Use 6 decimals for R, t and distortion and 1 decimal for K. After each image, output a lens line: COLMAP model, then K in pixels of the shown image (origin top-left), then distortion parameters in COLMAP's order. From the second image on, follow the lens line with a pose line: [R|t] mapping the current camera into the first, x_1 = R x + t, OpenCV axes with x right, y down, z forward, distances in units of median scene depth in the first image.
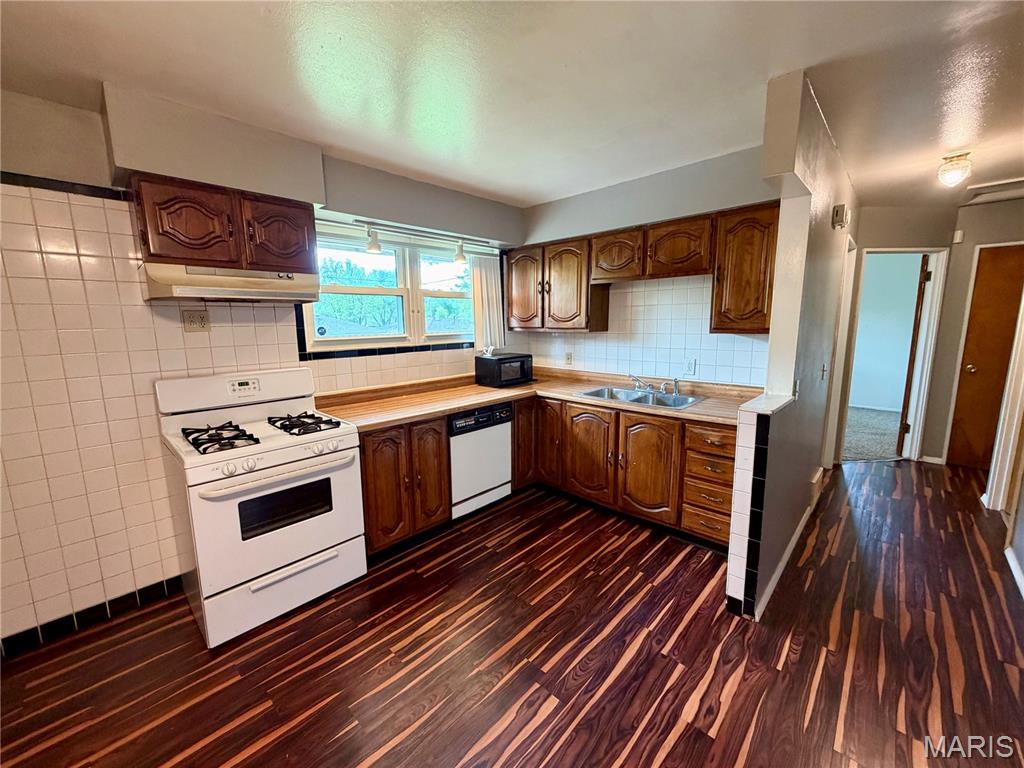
lens RADIAL K [[409.3, 0, 508.8], [0, 409.3, 384.4], [0, 0, 1]] dist [0.001701, 0.000072]
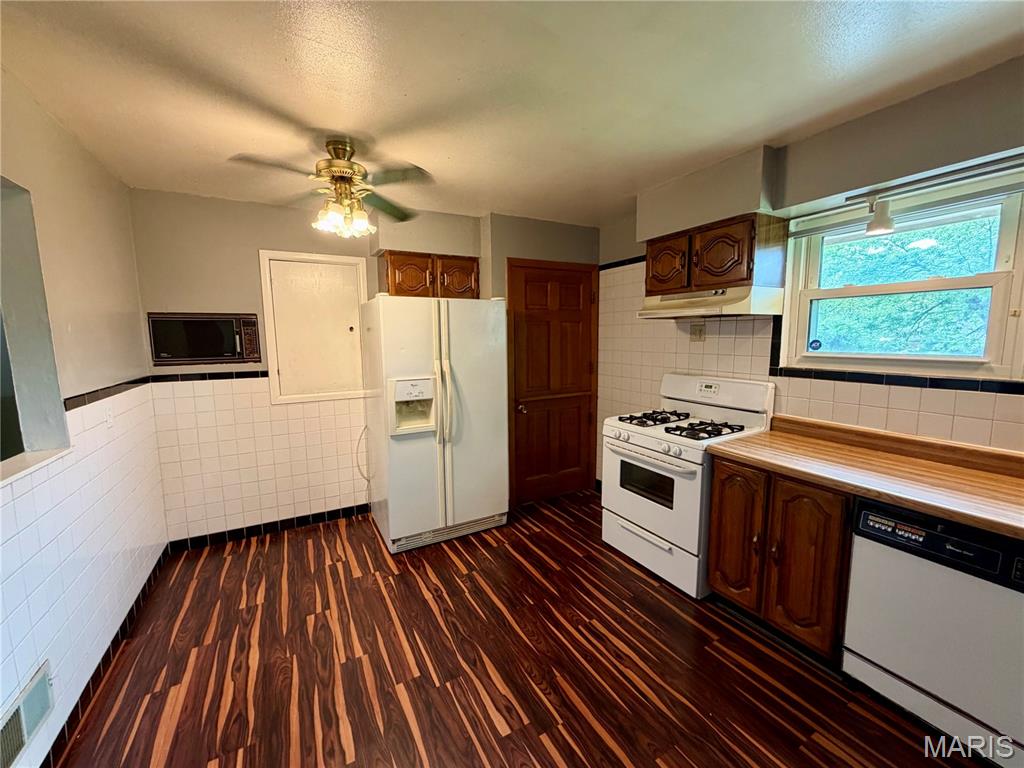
lens RADIAL K [[409.3, 0, 508.8], [0, 409.3, 384.4], [0, 0, 1]] dist [0.001701, 0.000072]
pose [[-0.306397, 0.129518, -0.943051, 0.691247], [-0.134578, 0.974855, 0.177611, -0.151004], [0.942343, 0.181334, -0.281263, 0.857601]]
